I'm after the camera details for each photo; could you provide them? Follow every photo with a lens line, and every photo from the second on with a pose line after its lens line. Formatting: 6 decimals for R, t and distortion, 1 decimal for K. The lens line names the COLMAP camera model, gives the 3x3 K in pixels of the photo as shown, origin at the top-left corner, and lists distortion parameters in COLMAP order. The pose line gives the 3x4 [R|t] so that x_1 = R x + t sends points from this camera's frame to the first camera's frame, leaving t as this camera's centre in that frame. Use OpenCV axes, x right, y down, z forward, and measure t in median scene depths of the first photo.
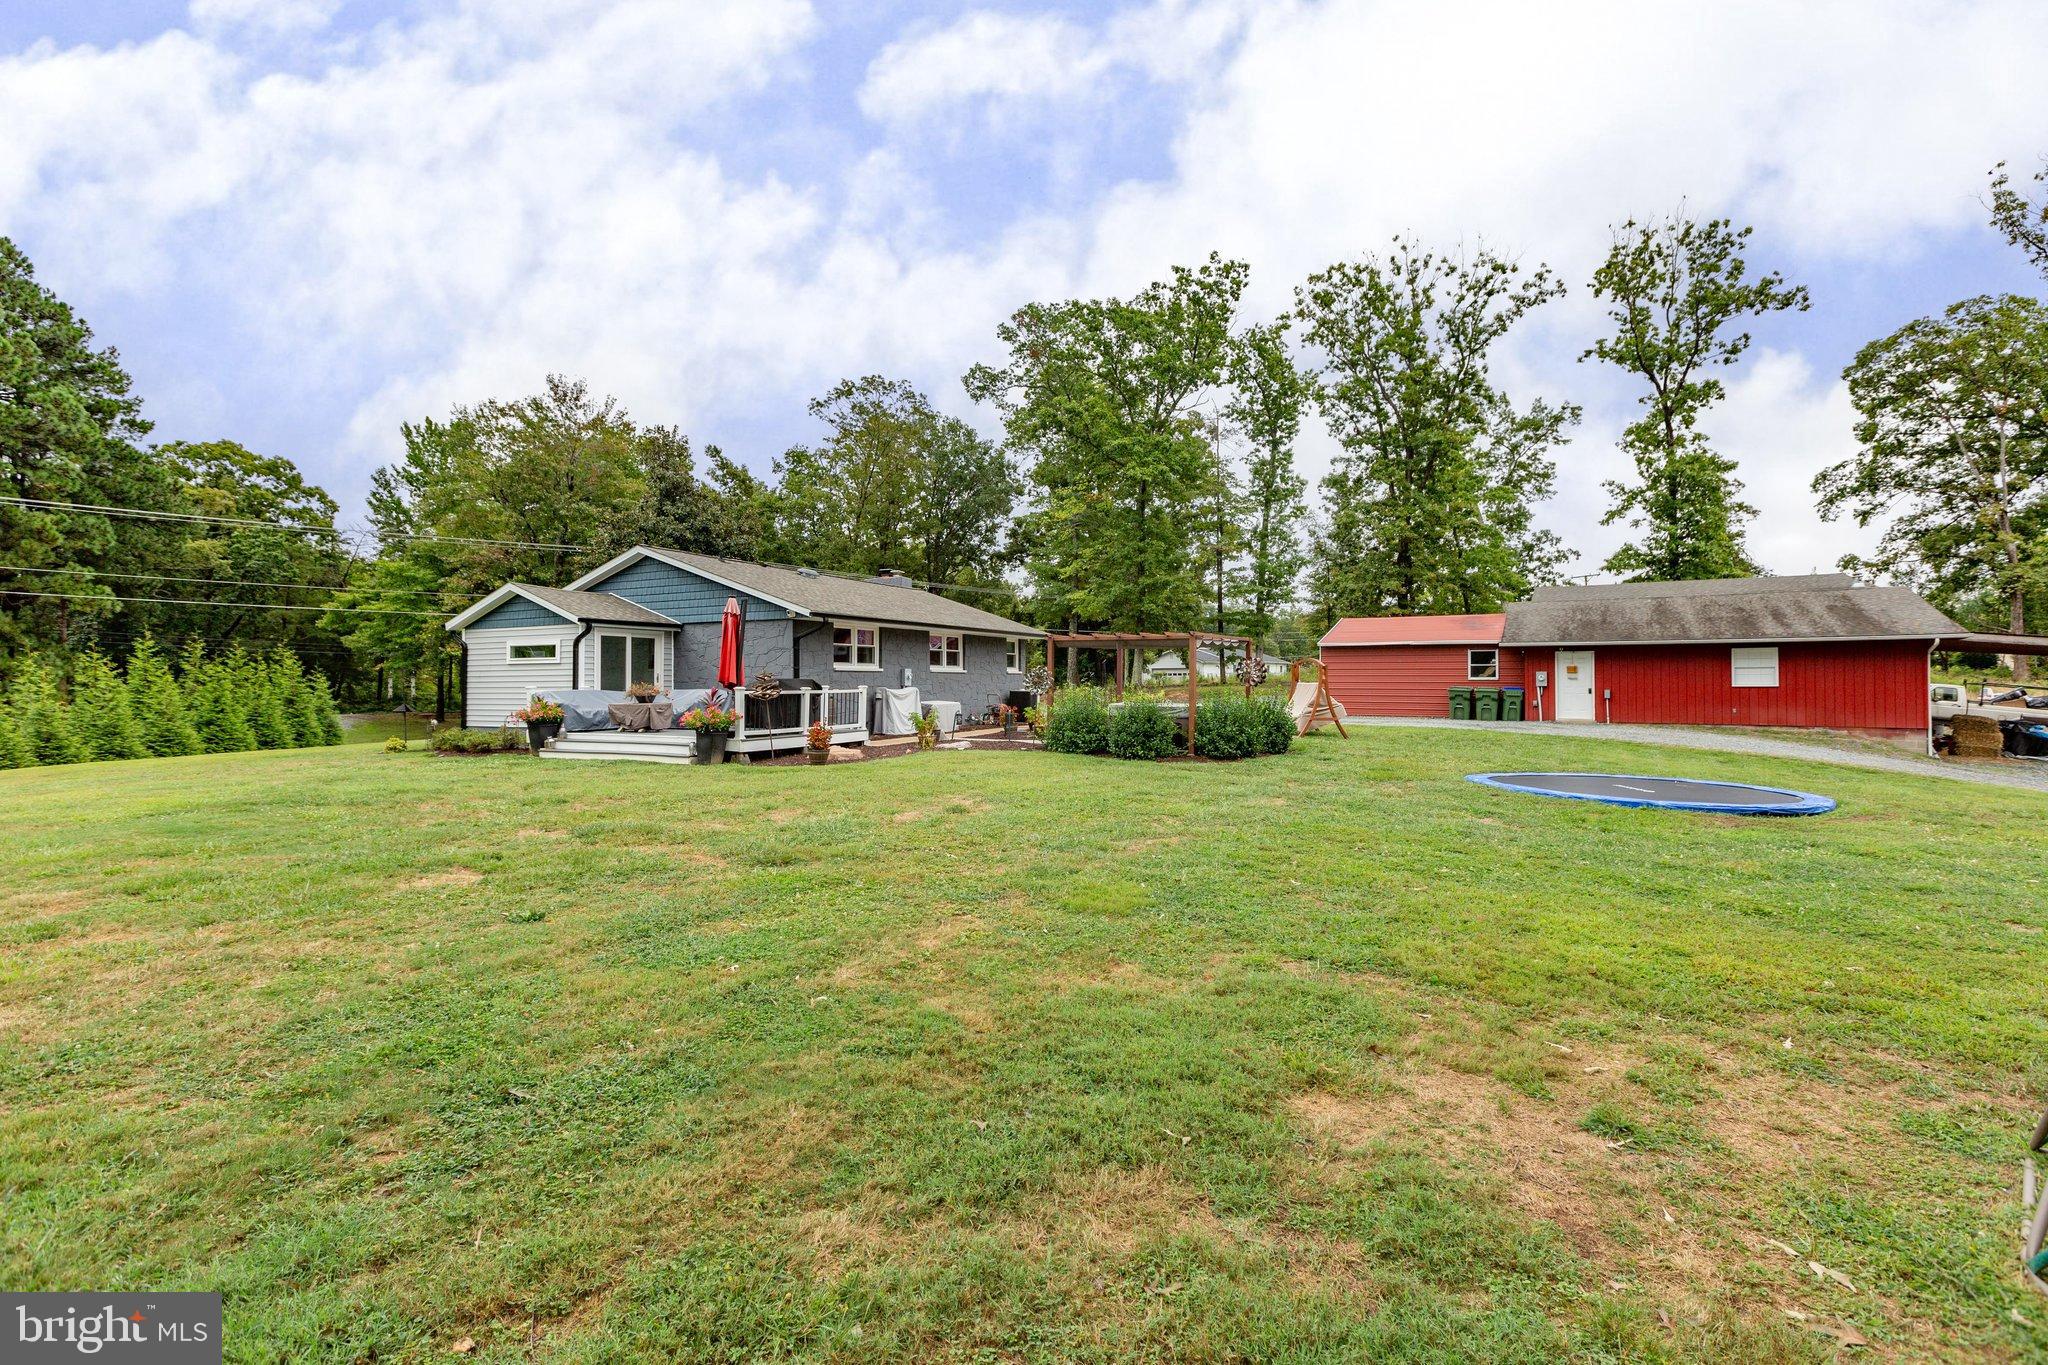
lens RADIAL K [[923.6, 0, 1046.9], [0, 923.6, 669.8], [0, 0, 1]] dist [-0.000529, -0.000074]
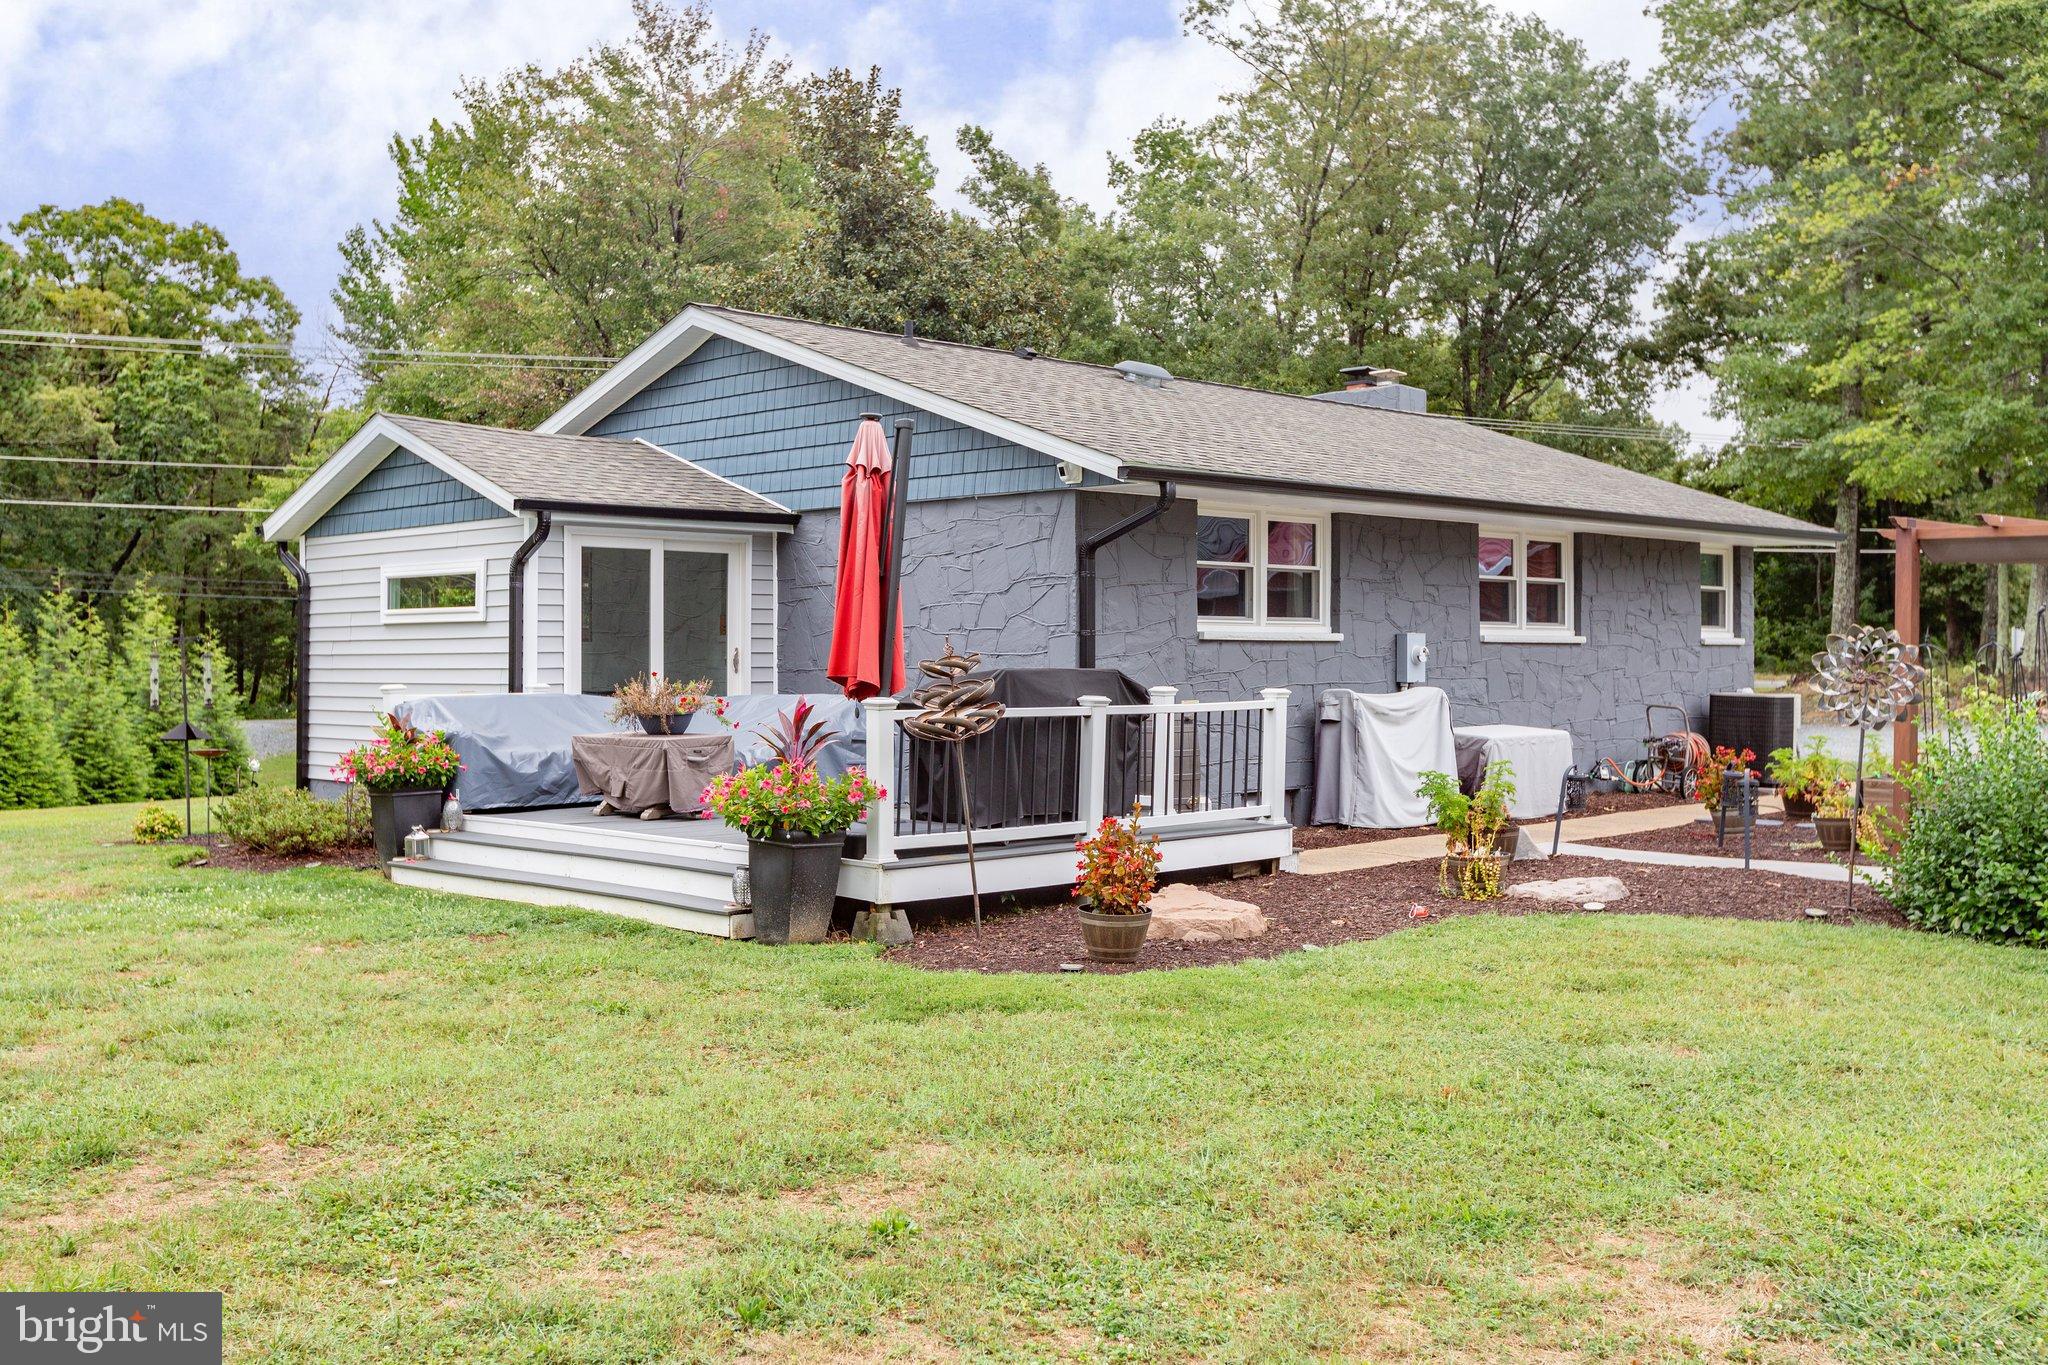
lens RADIAL K [[2014.6, 0, 1029.7], [0, 2014.6, 648.0], [0, 0, 1]] dist [-0.001280, -0.004230]
pose [[0.943185, 0.001249, -0.332265, -0.019966], [0.002141, 0.999949, 0.009838, -0.001811], [0.332260, -0.009991, 0.943135, 0.133262]]
